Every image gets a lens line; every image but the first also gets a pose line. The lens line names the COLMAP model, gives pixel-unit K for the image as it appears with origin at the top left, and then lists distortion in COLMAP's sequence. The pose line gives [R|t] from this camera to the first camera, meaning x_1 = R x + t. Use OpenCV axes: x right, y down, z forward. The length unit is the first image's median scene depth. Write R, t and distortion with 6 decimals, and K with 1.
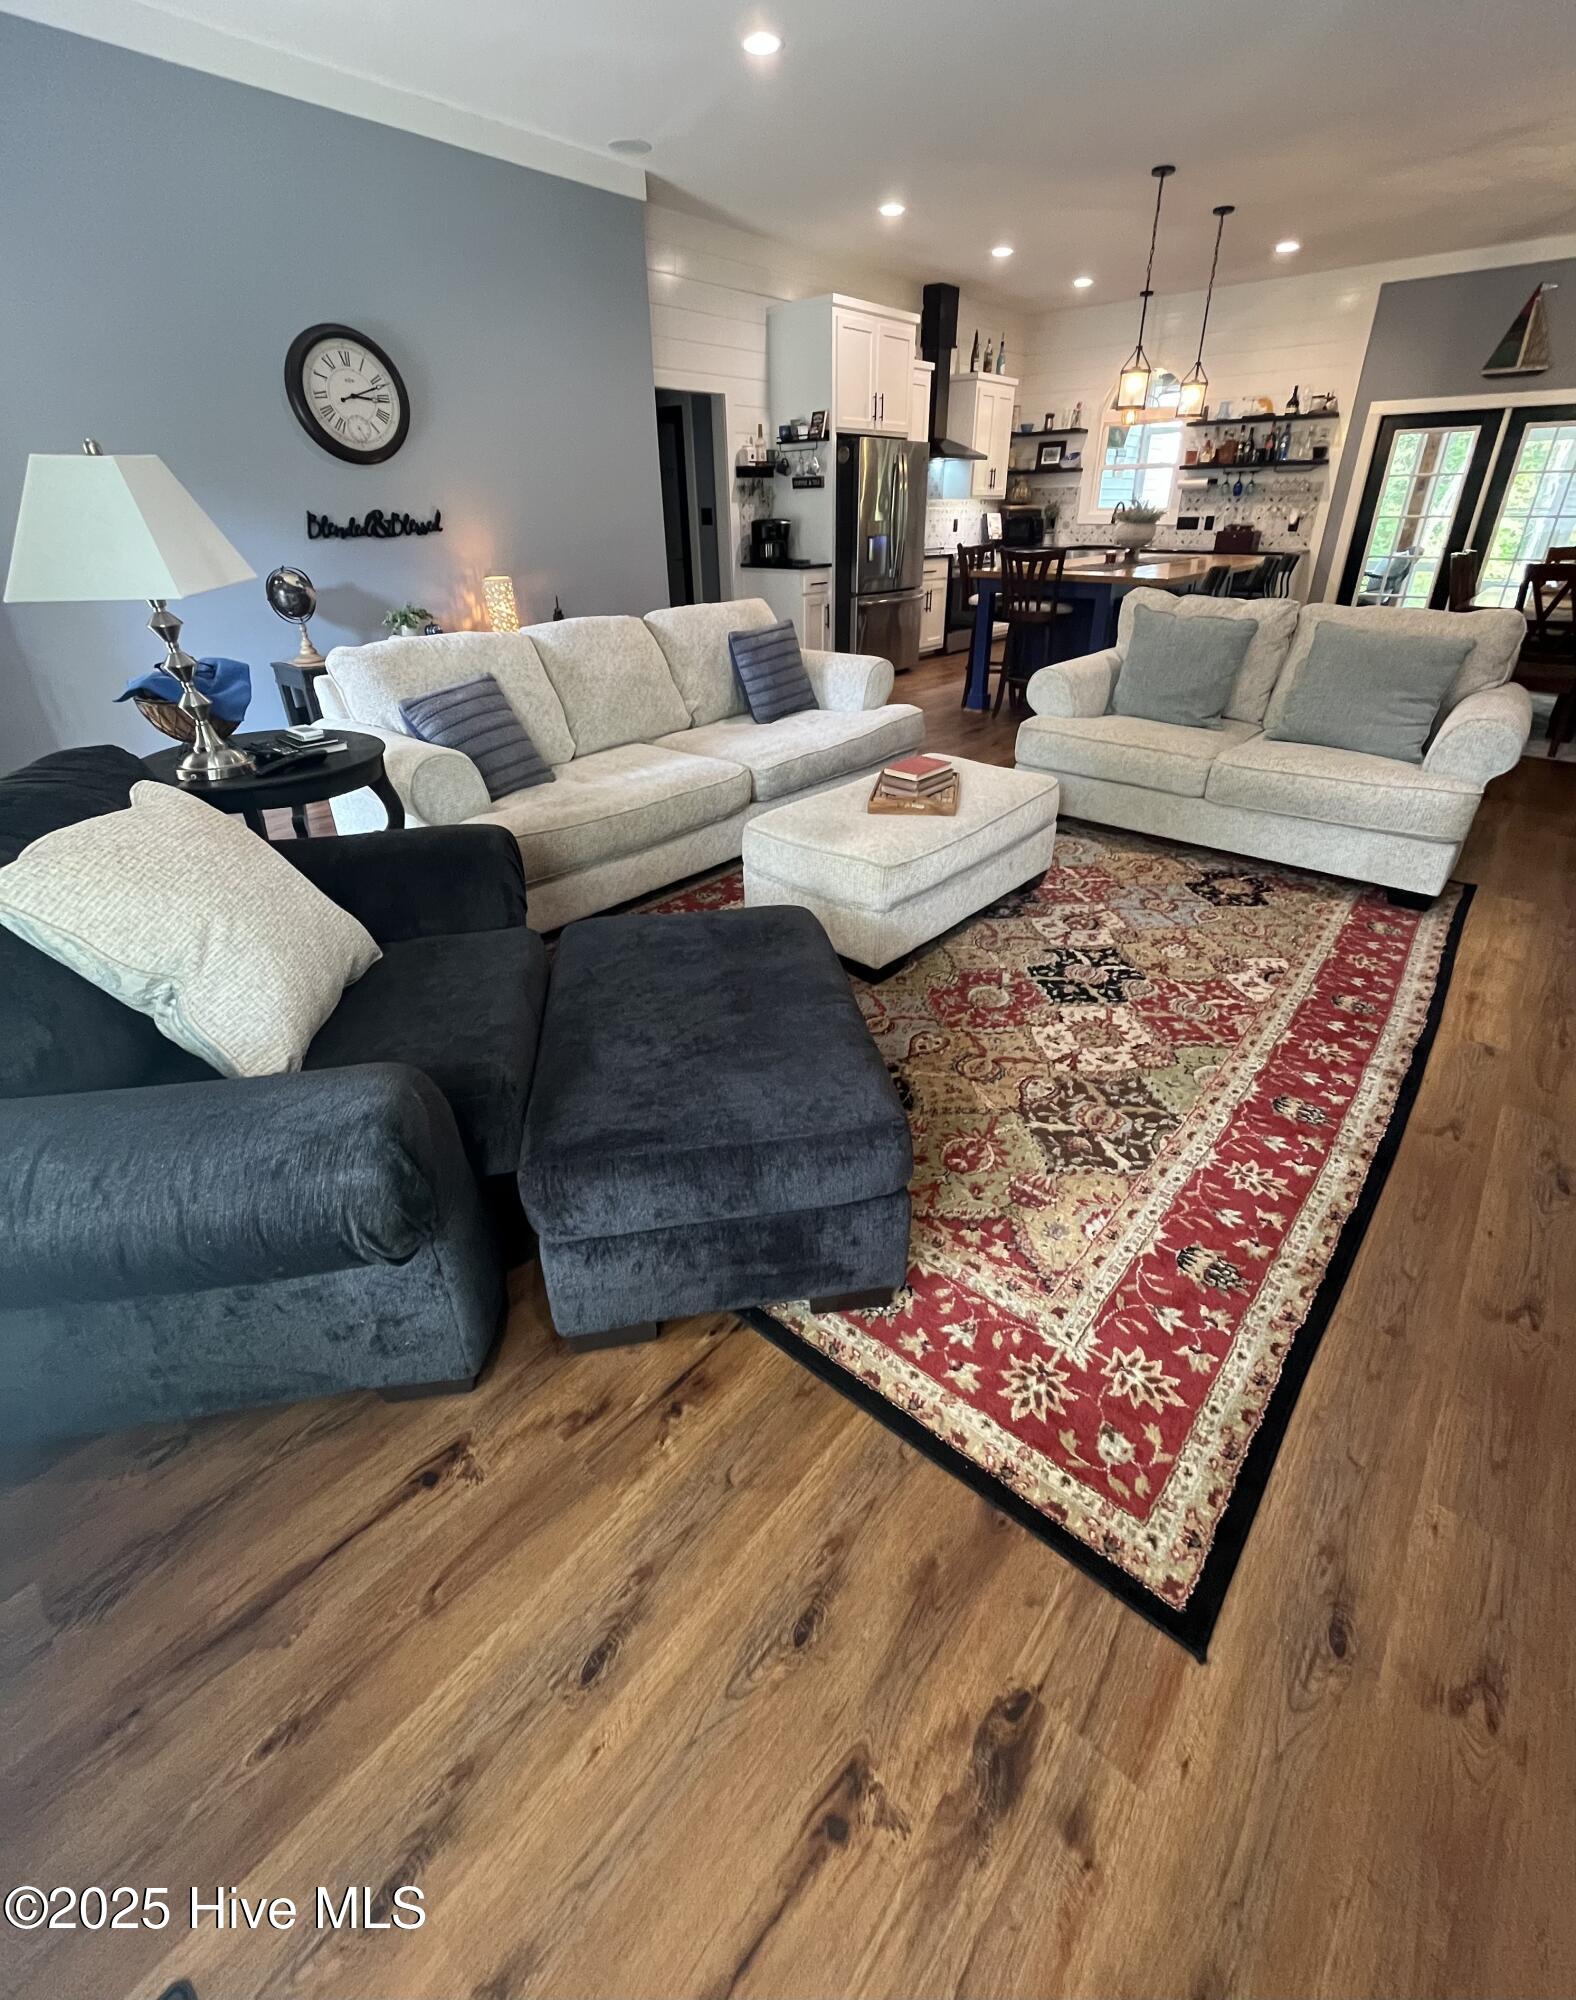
lens RADIAL K [[854.5, 0, 804.2], [0, 854.5, 925.3], [0, 0, 1]] dist [0.001010, 0.000216]
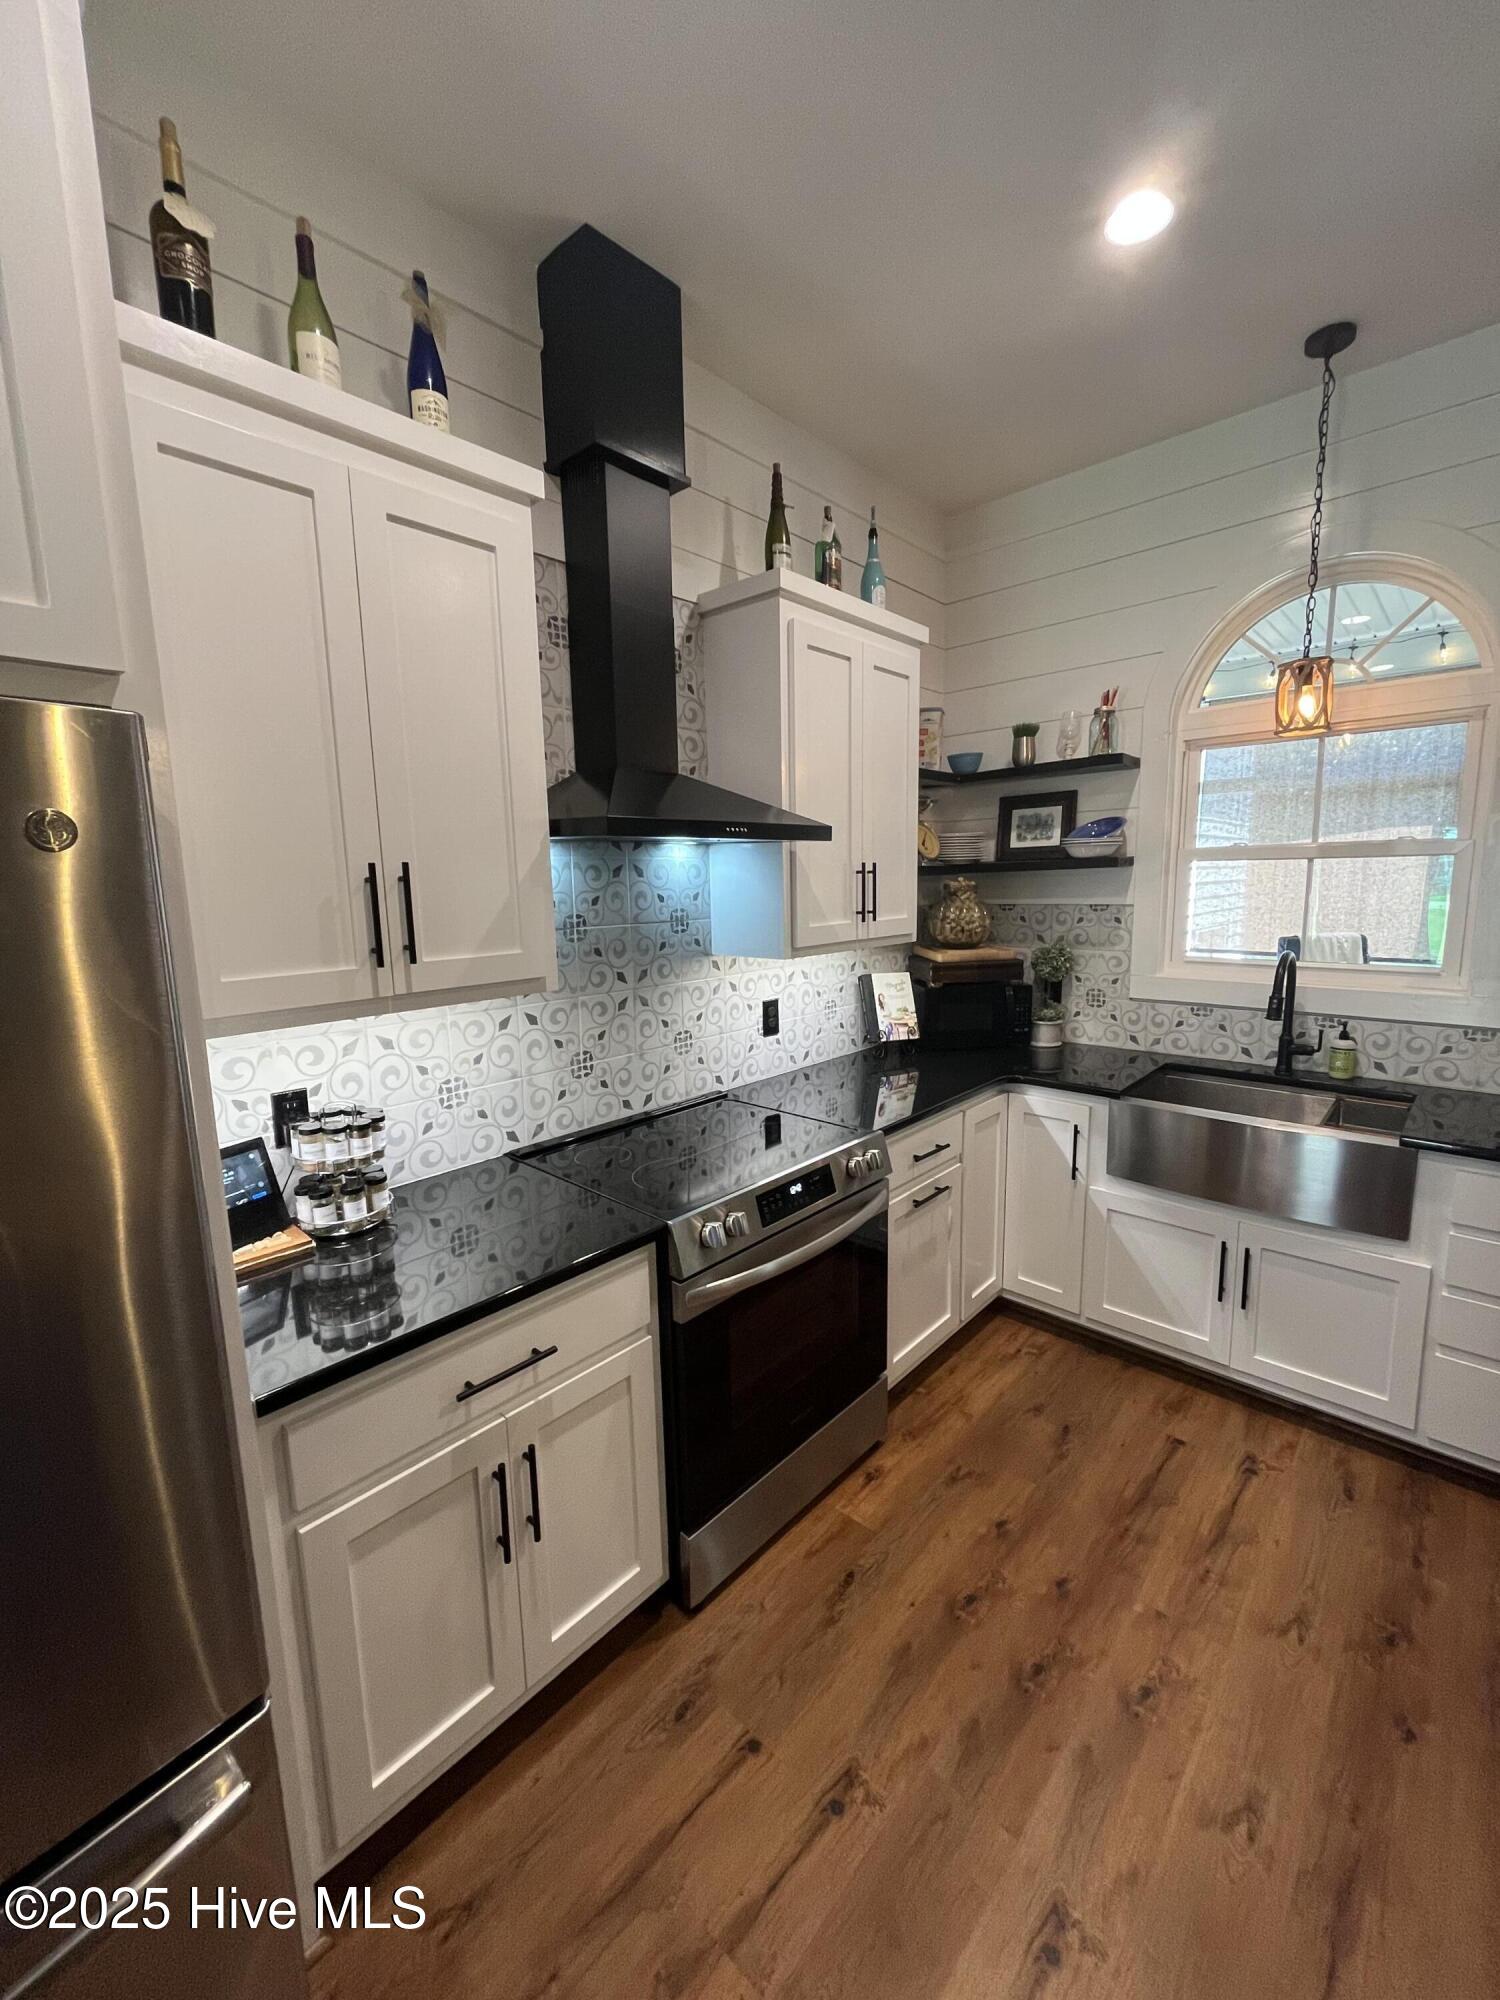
lens RADIAL K [[805.6, 0, 750.0], [0, 805.6, 1000.0], [0, 0, 1]] dist [-0.000997, 0.000228]
pose [[0.999417, -0.007632, -0.033269, 0.190296], [-0.002805, 0.953020, -0.302893, -0.402646], [0.034018, 0.302810, 0.952444, 0.742604]]
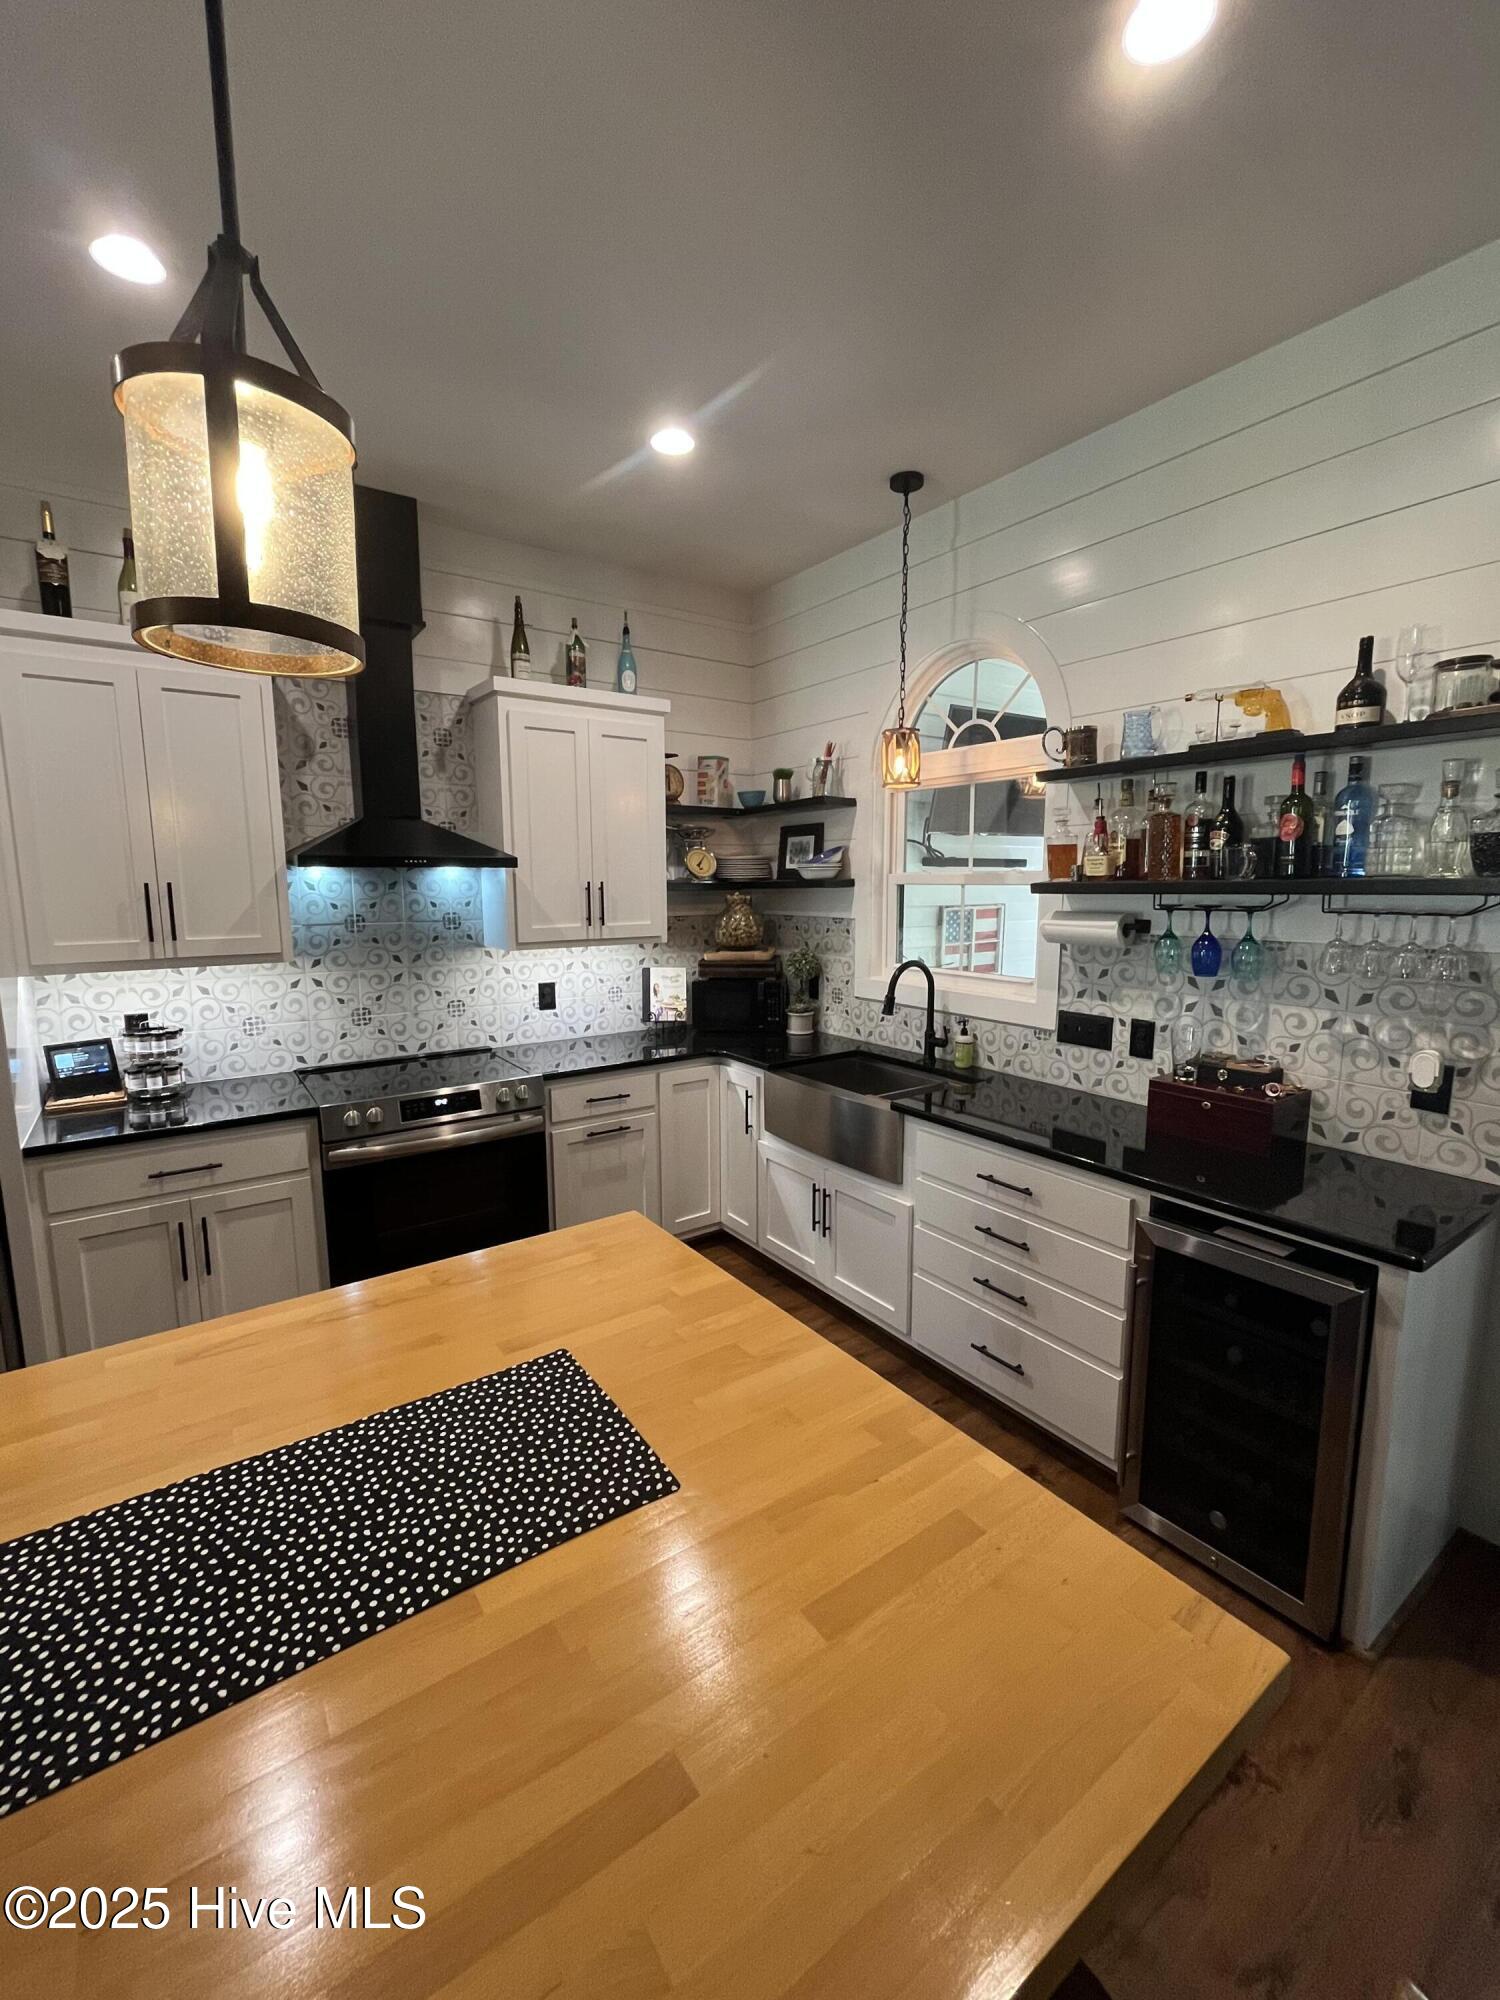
lens RADIAL K [[836.6, 0, 750.0], [0, 836.6, 1000.0], [0, 0, 1]] dist [-0.001556, 0.000007]
pose [[0.971145, 0.040974, -0.234942, 0.401462], [-0.111589, 0.948708, -0.295806, -0.371870], [0.210771, 0.313487, 0.925906, 0.663403]]
